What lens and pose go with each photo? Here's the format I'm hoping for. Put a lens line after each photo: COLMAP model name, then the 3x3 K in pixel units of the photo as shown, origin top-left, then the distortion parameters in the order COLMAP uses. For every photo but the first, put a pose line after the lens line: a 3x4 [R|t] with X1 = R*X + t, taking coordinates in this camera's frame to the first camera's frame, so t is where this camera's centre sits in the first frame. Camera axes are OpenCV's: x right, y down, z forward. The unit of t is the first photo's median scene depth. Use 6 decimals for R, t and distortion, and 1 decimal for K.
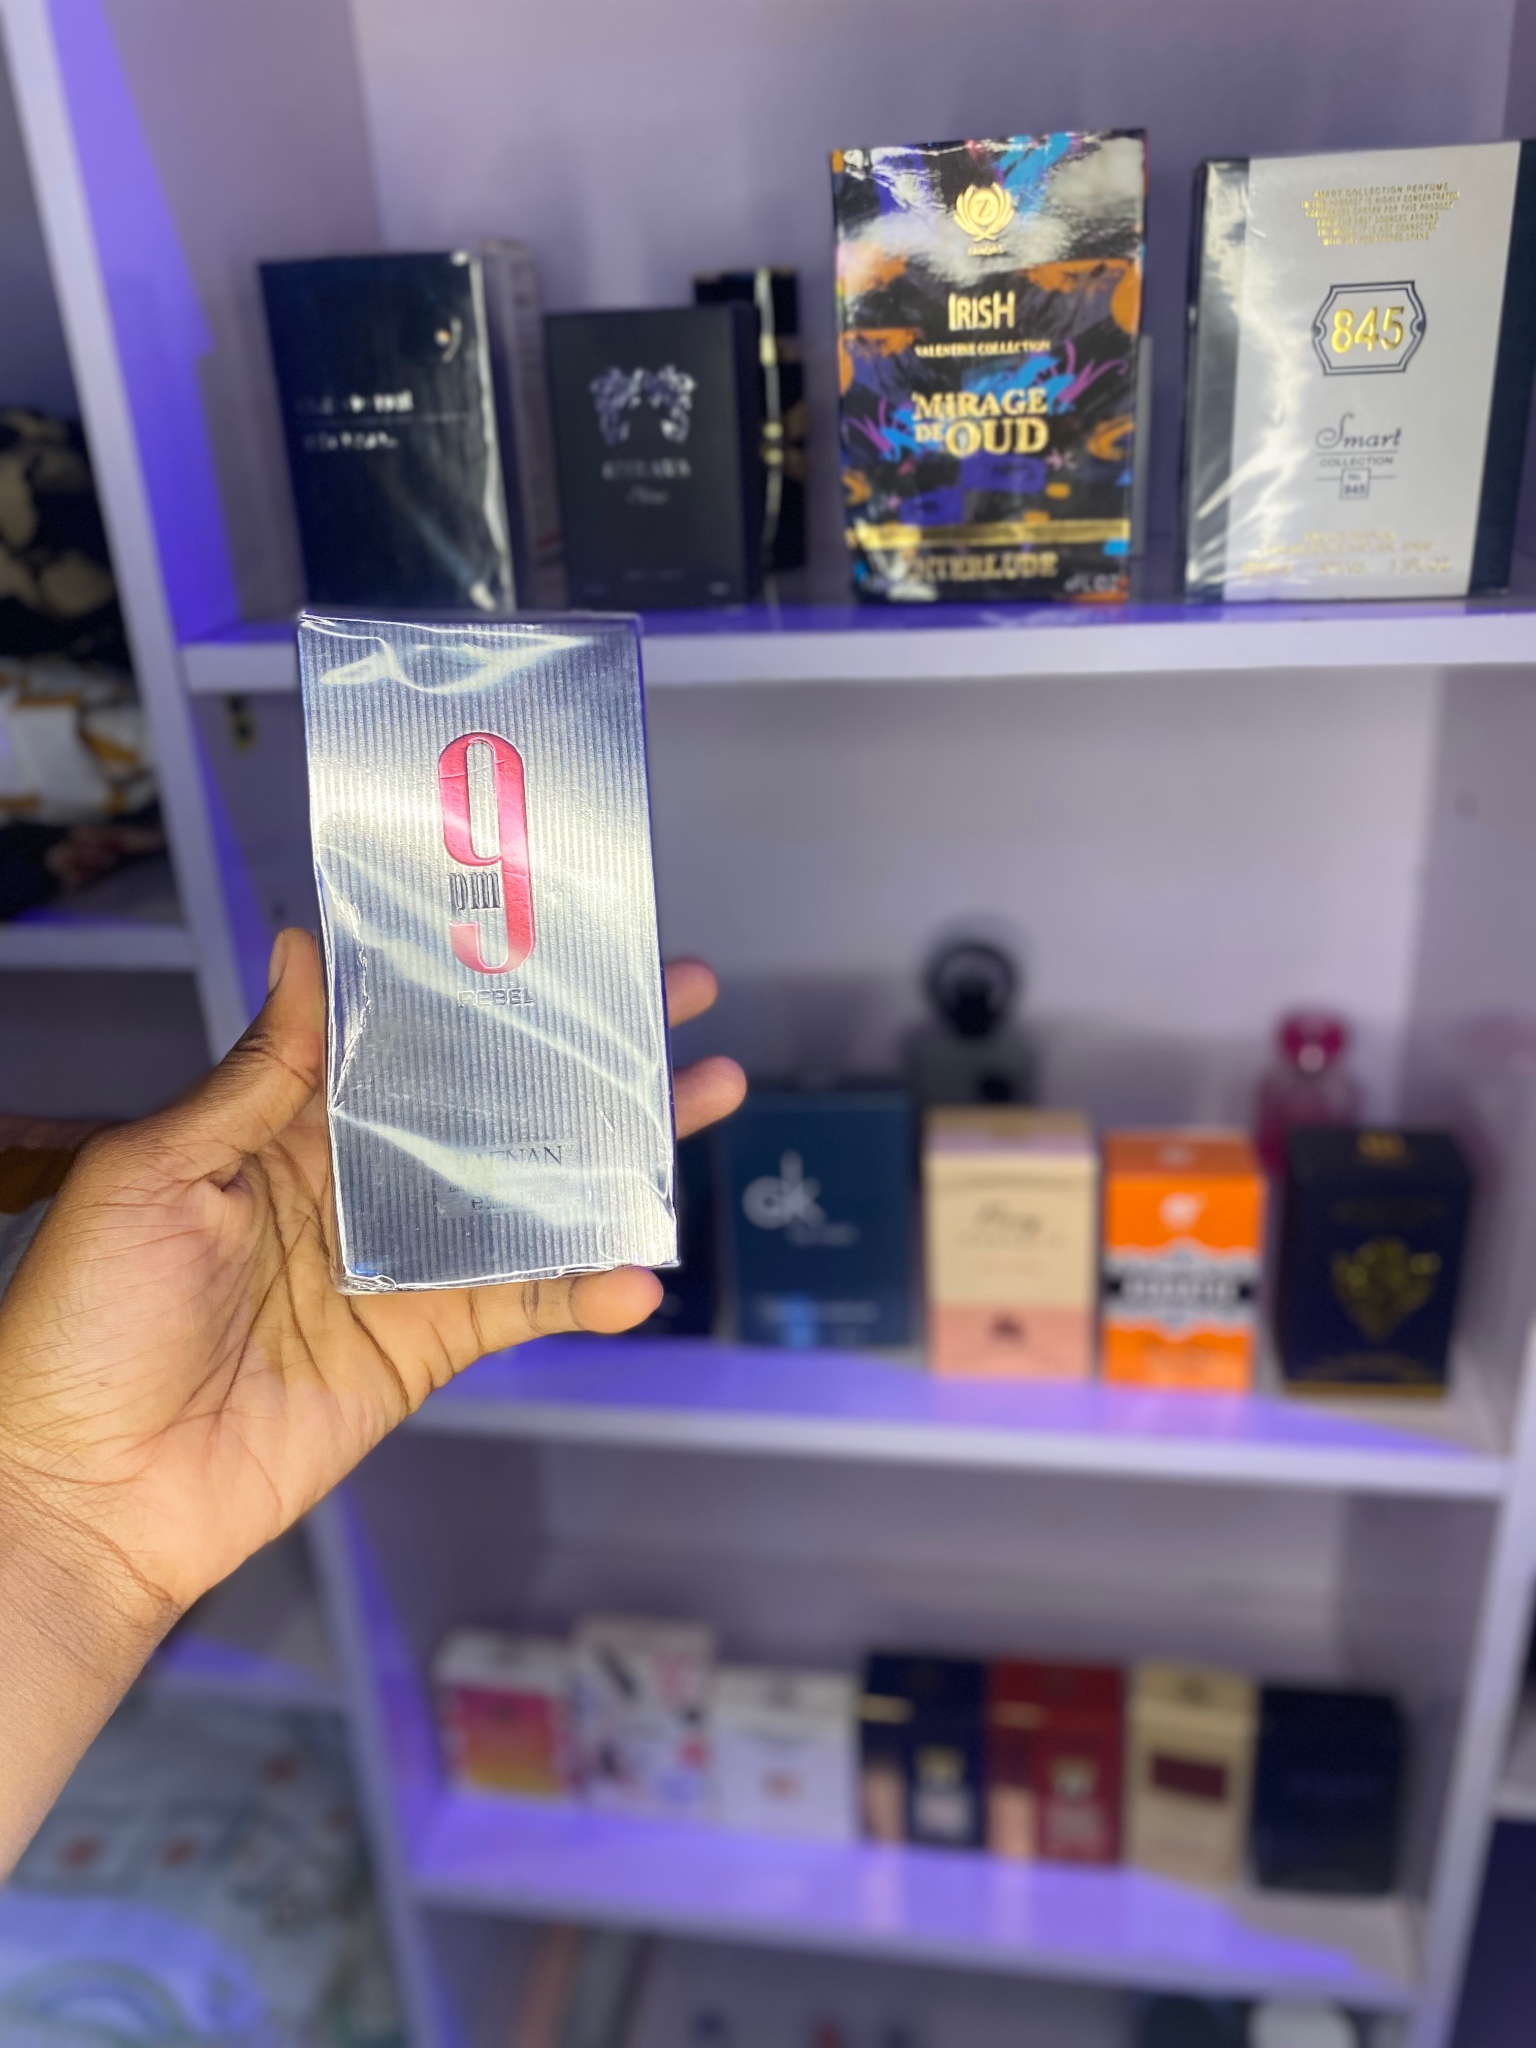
lens RADIAL K [[1549.2, 0, 777.2], [0, 1549.2, 1030.7], [0, 0, 1]] dist [-0.013183, -0.010240]
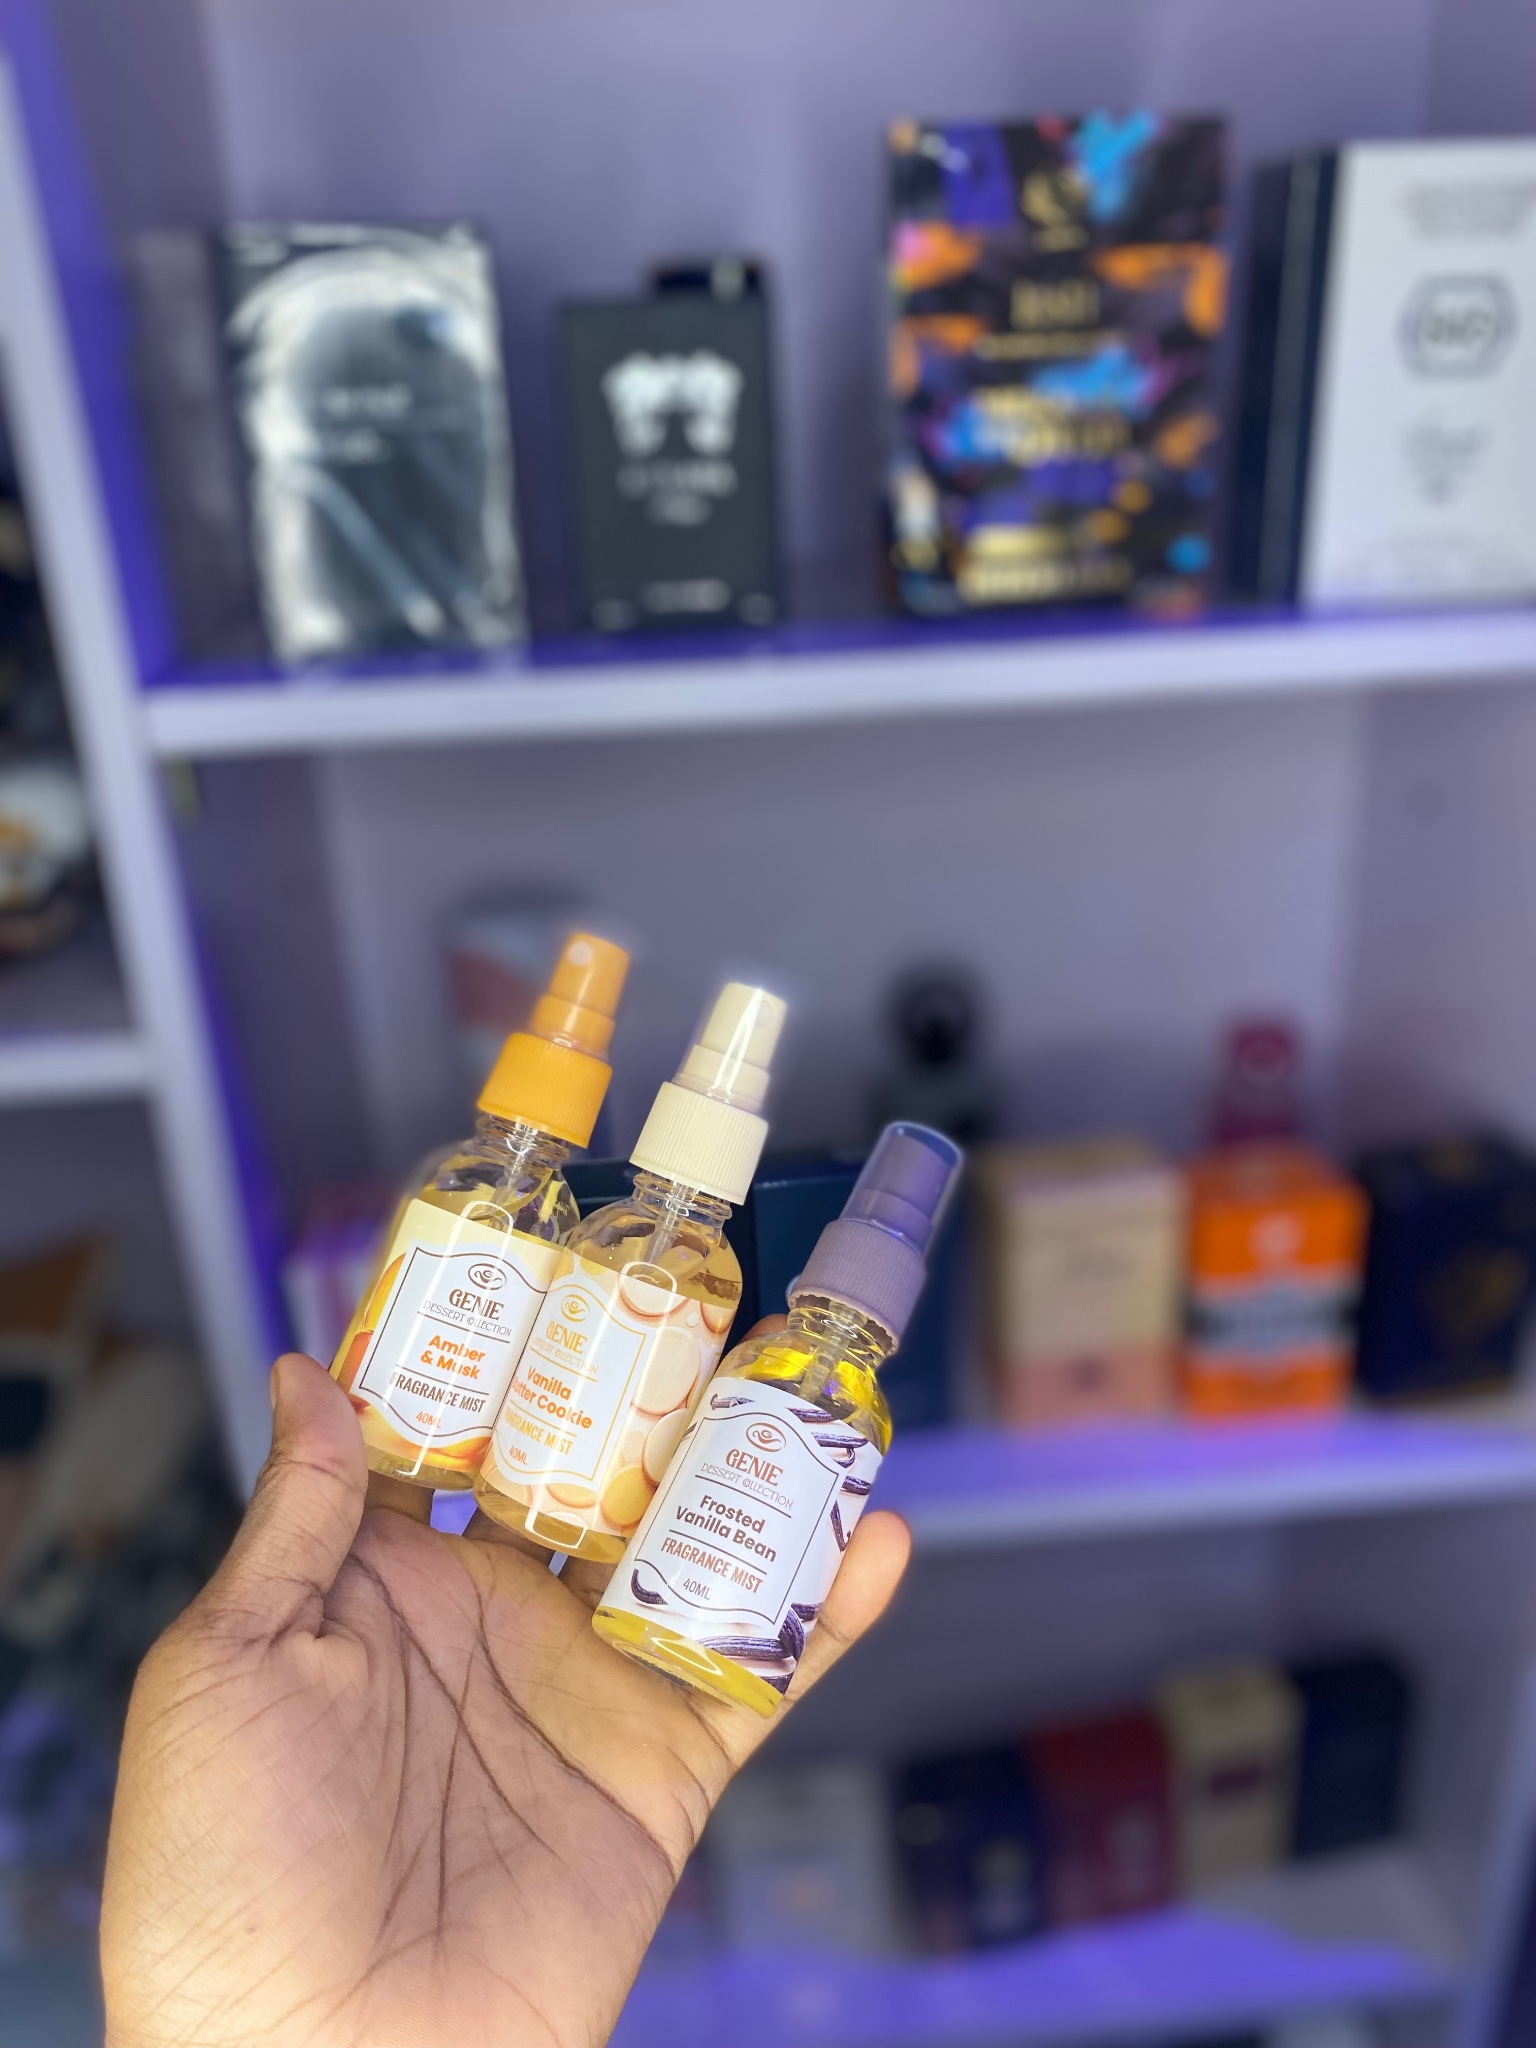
lens RADIAL K [[1549.2, 0, 766.0], [0, 1549.2, 1037.9], [0, 0, 1]] dist [-0.013183, -0.010240]
pose [[0.972521, -0.085061, 0.216720, -0.257895], [0.087464, 0.996167, -0.001499, -0.037433], [-0.215762, 0.020413, 0.976233, 0.130697]]
